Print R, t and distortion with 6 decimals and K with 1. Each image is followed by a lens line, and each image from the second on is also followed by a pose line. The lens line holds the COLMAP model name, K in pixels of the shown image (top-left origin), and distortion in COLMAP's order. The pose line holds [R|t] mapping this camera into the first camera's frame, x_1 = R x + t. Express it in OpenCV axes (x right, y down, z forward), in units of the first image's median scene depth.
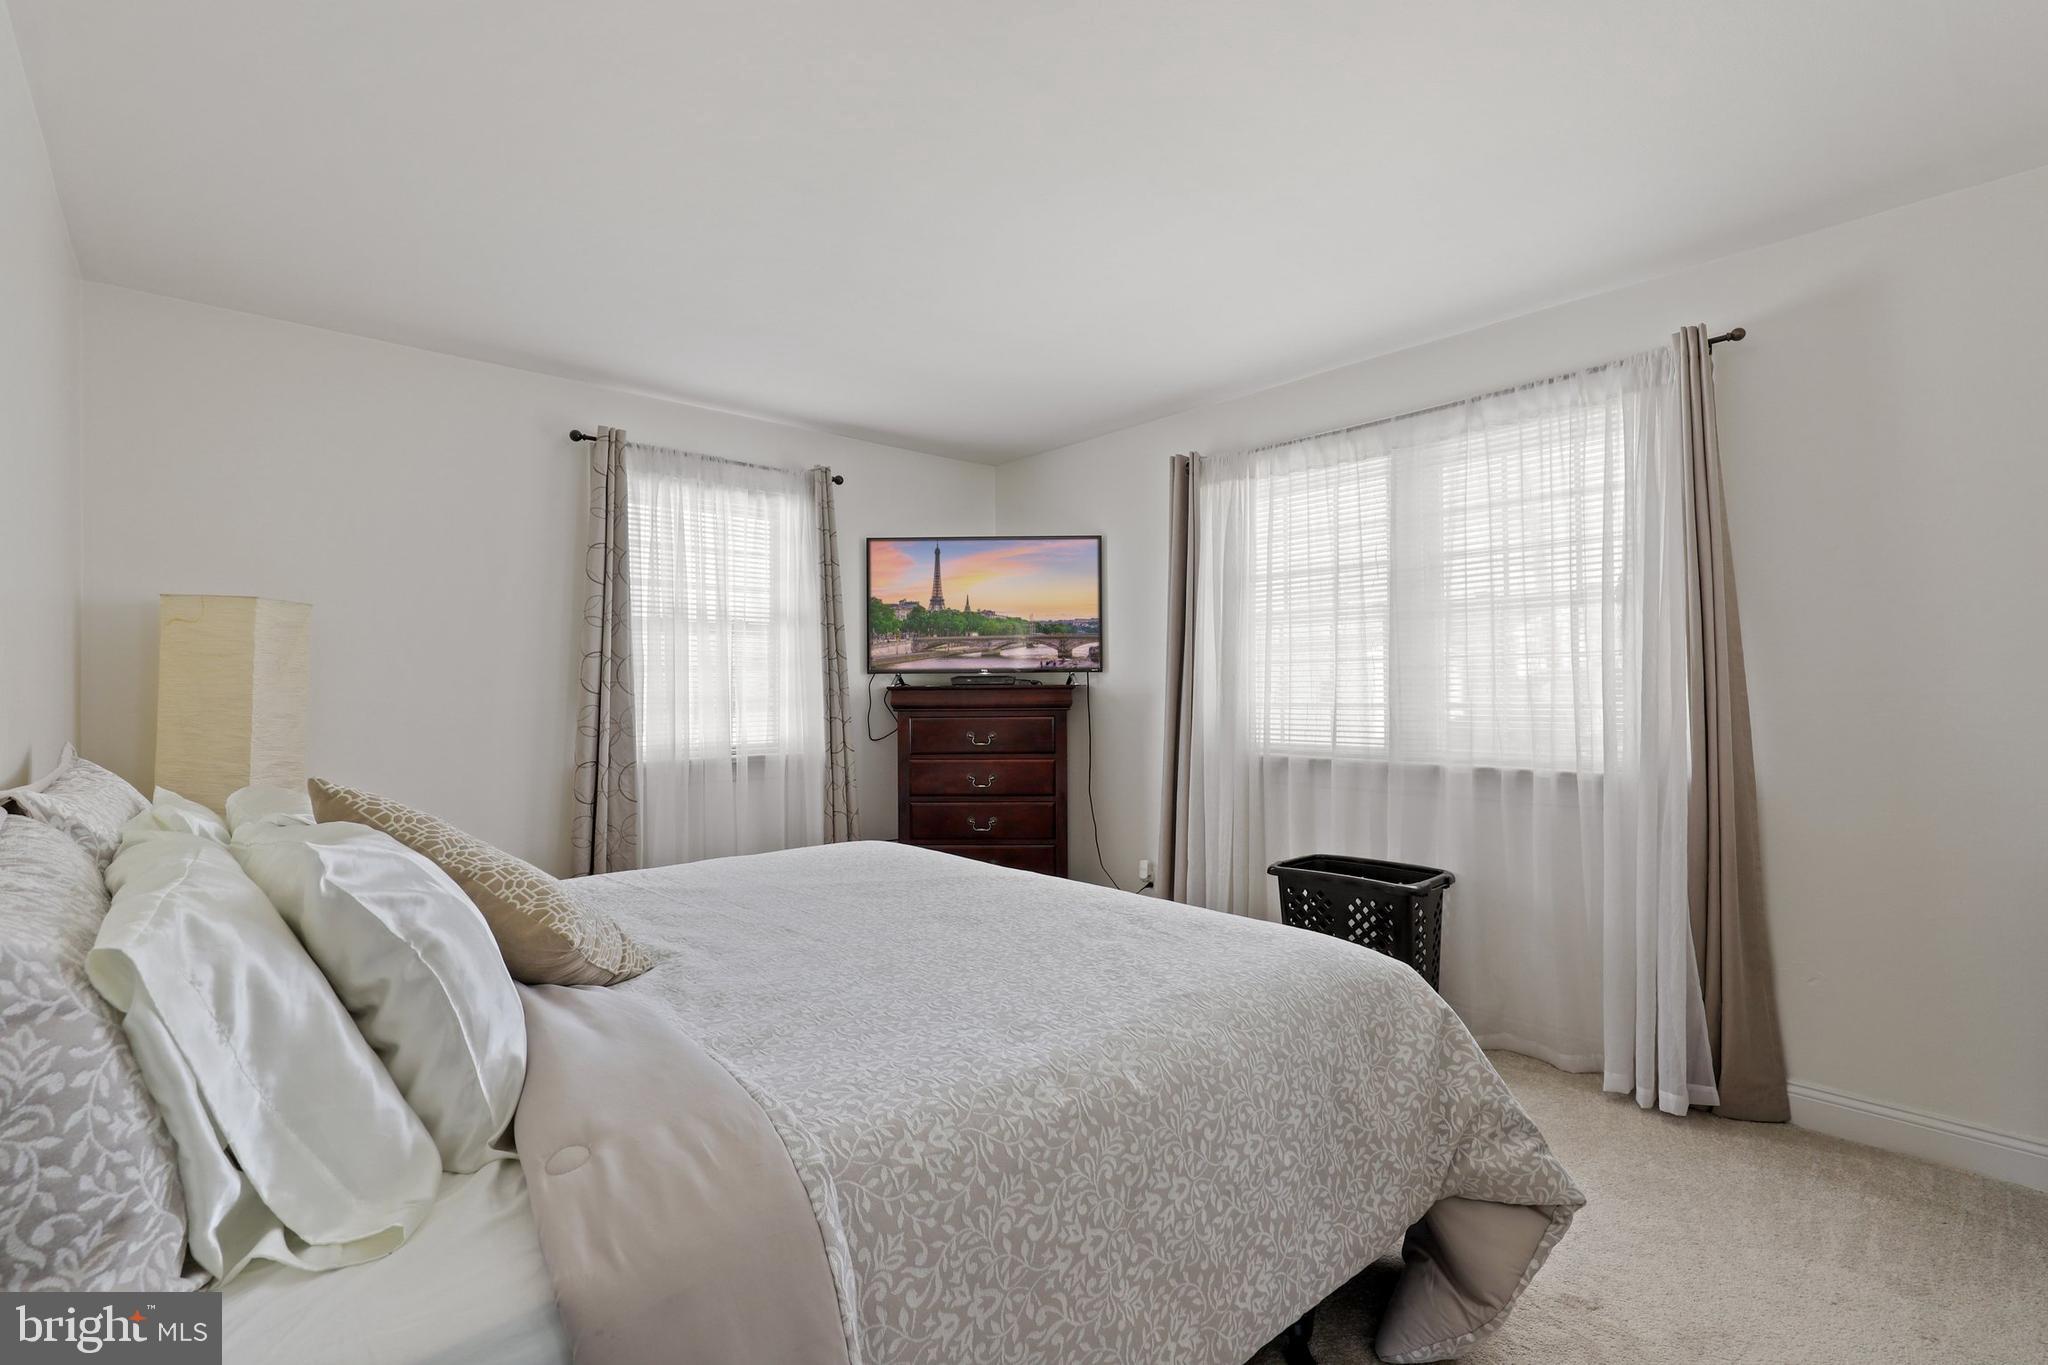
lens RADIAL K [[930.6, 0, 1005.6], [0, 930.6, 687.3], [0, 0, 1]] dist [0.001708, -0.001005]
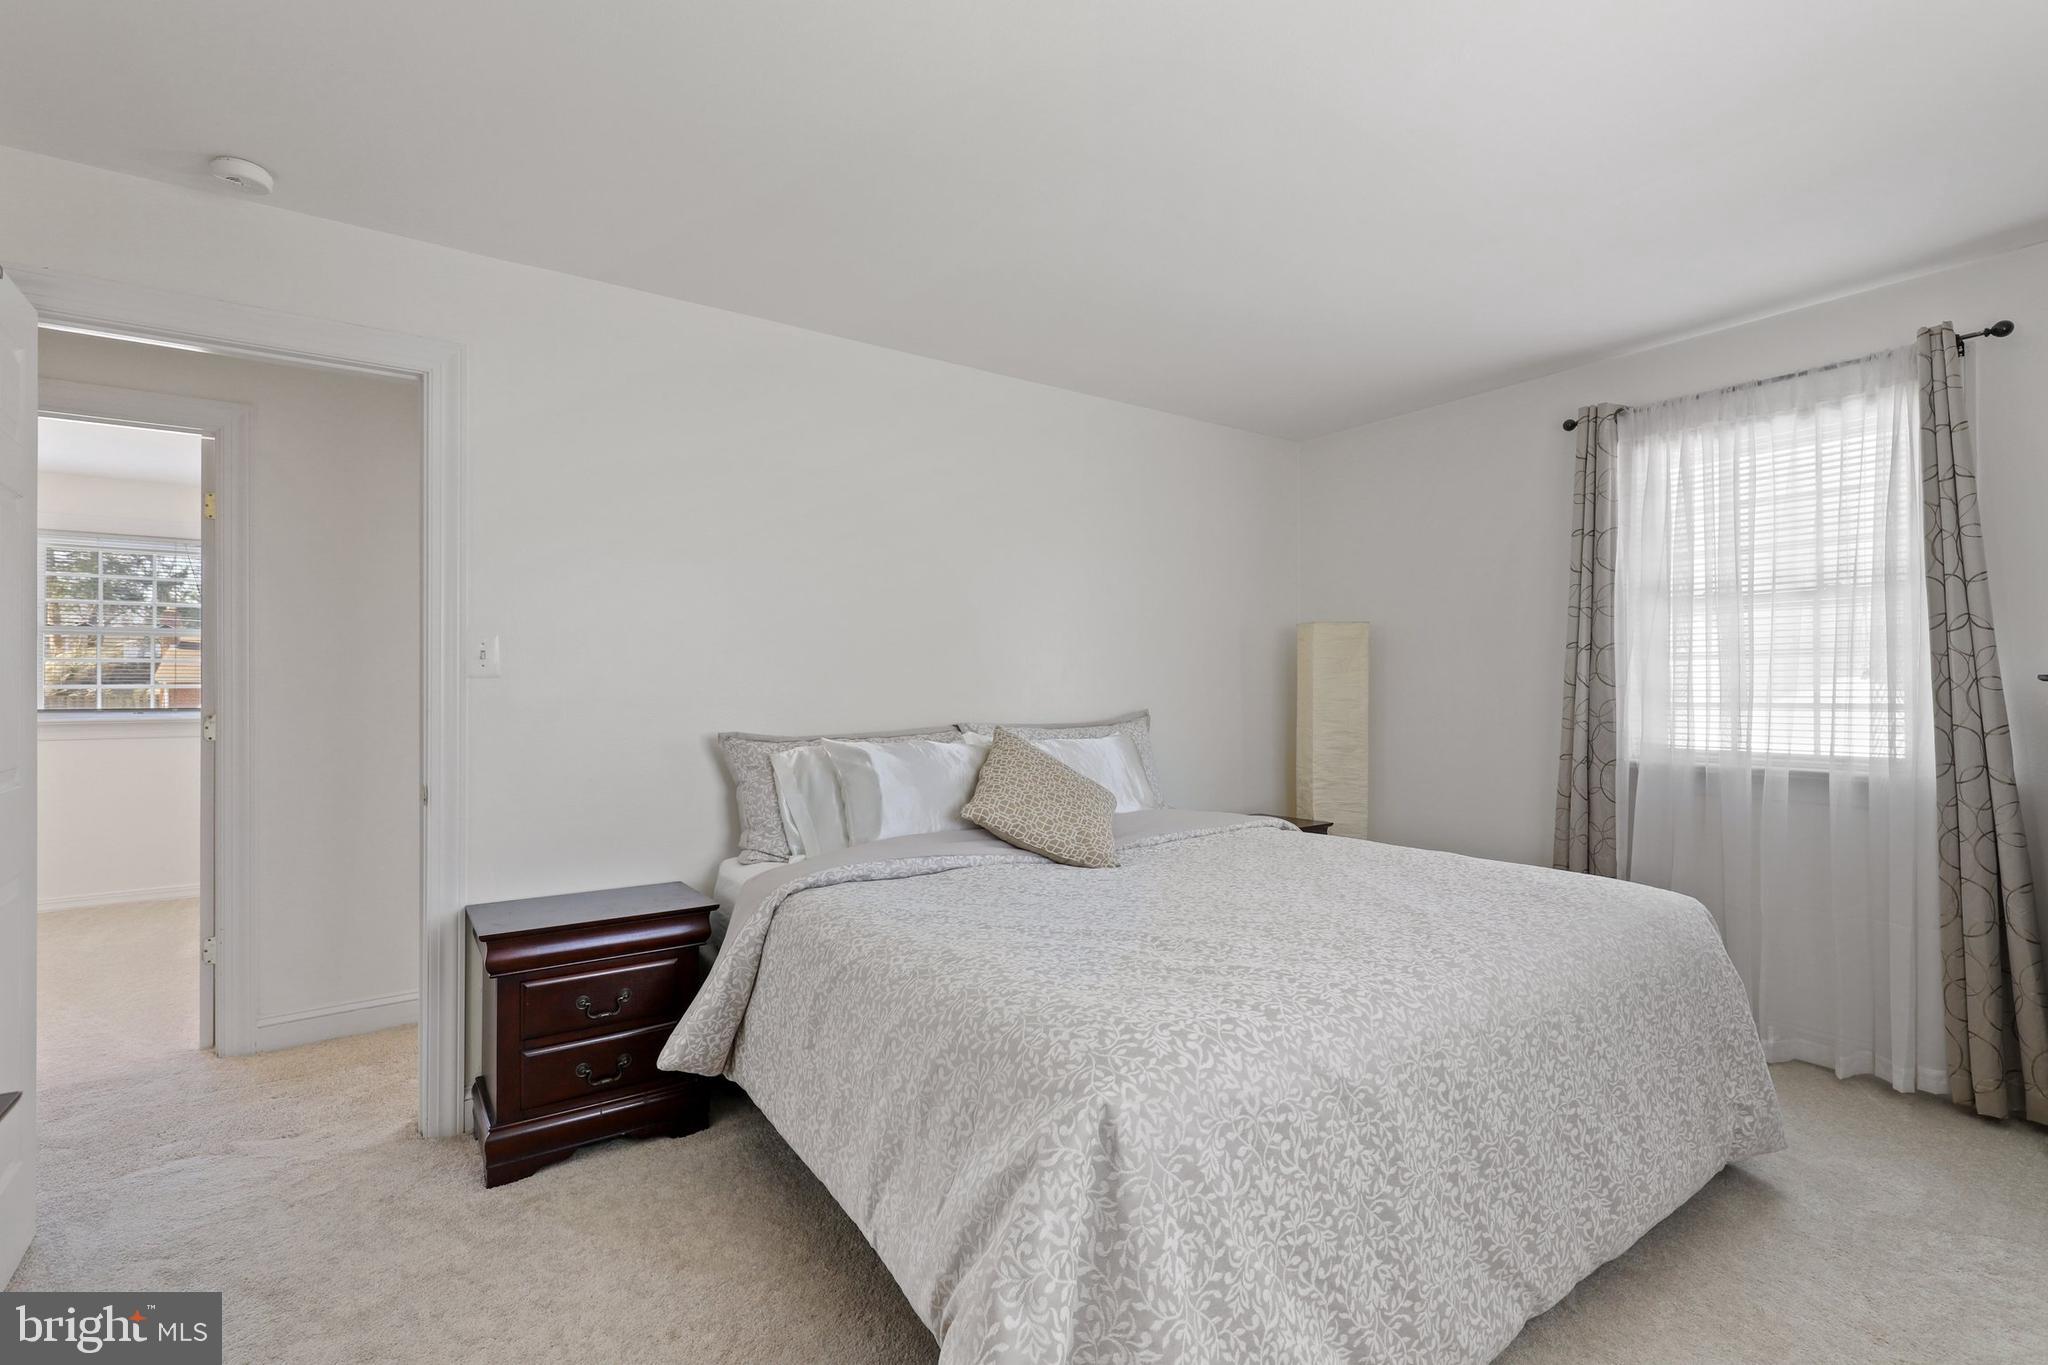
lens RADIAL K [[930.6, 0, 1007.3], [0, 930.6, 680.8], [0, 0, 1]] dist [0.001708, -0.001005]
pose [[-0.135741, 0.002567, -0.990741, 0.591557], [0.011899, 0.999929, 0.000960, -0.006977], [0.990673, -0.011658, -0.135762, 0.533042]]
